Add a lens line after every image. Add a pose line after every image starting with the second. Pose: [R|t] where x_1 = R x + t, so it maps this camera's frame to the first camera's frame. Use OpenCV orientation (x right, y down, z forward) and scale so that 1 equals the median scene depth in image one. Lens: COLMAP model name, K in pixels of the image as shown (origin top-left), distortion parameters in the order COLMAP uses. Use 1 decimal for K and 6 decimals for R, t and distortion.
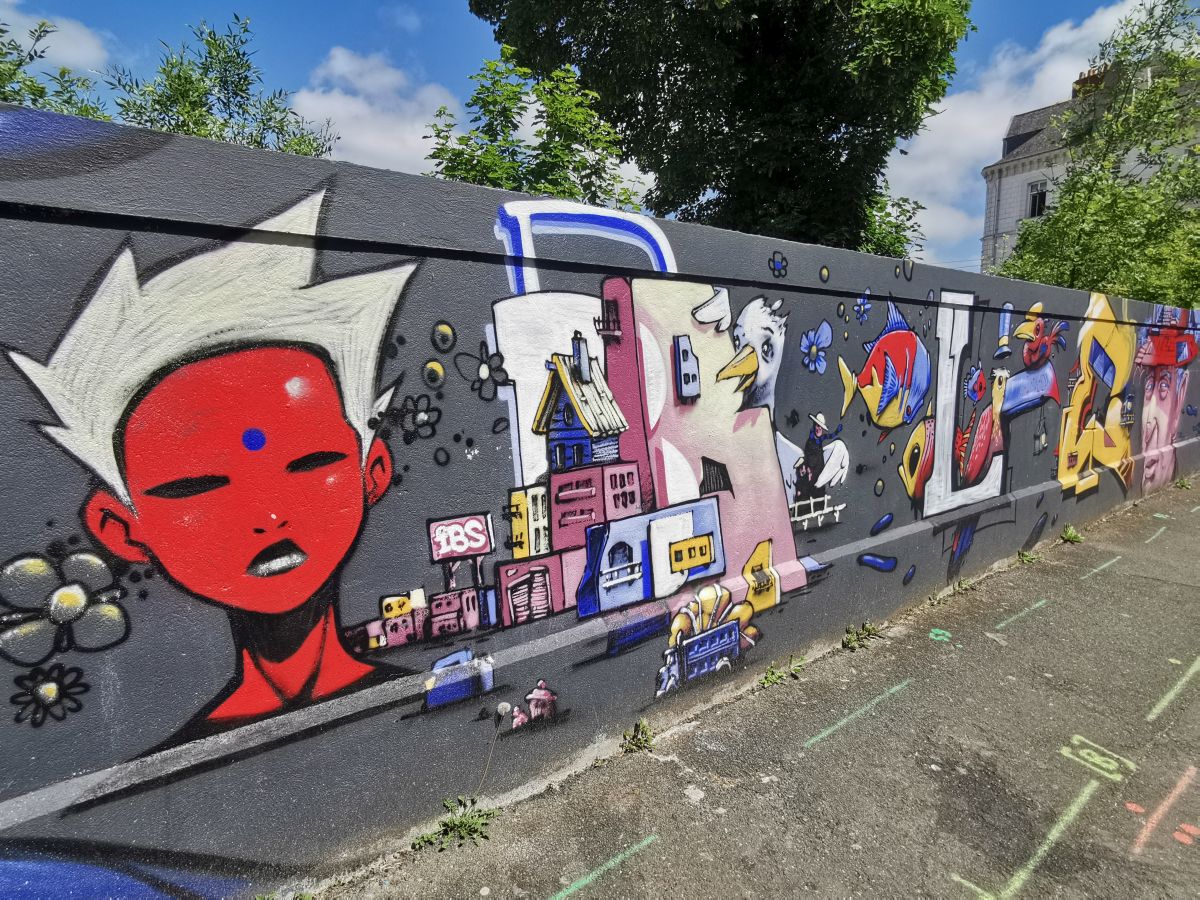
lens RADIAL K [[648.6, 0, 600.3], [0, 648.6, 448.0], [0, 0, 1]] dist [0.005127, -0.000216]
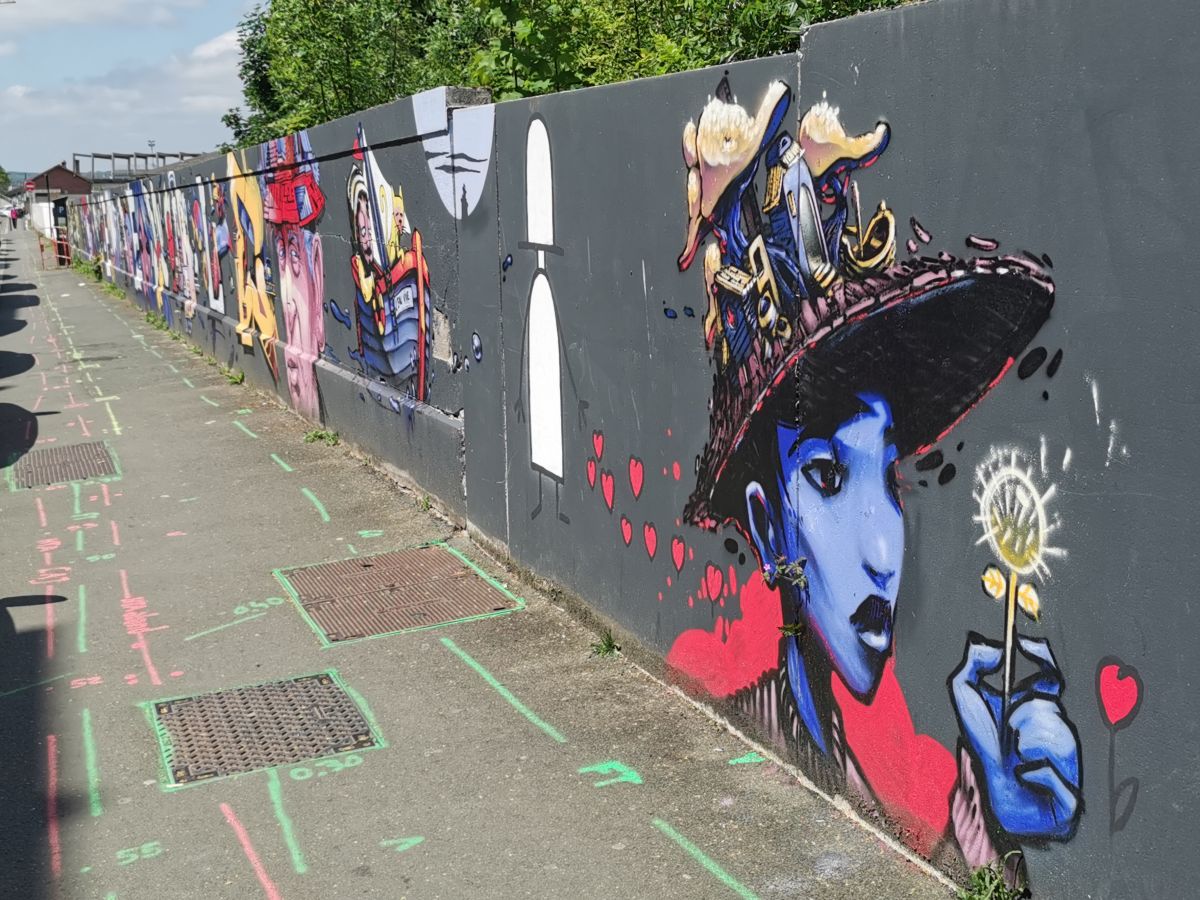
lens RADIAL K [[1477.3, 0, 599.5], [0, 1477.3, 451.2], [0, 0, 1]] dist [0.085023, 0.000000]
pose [[-0.280219, 0.164871, -0.945672, 5.363006], [-0.105032, 0.973959, 0.200926, -0.566811], [0.954173, 0.155630, -0.255605, 4.092414]]
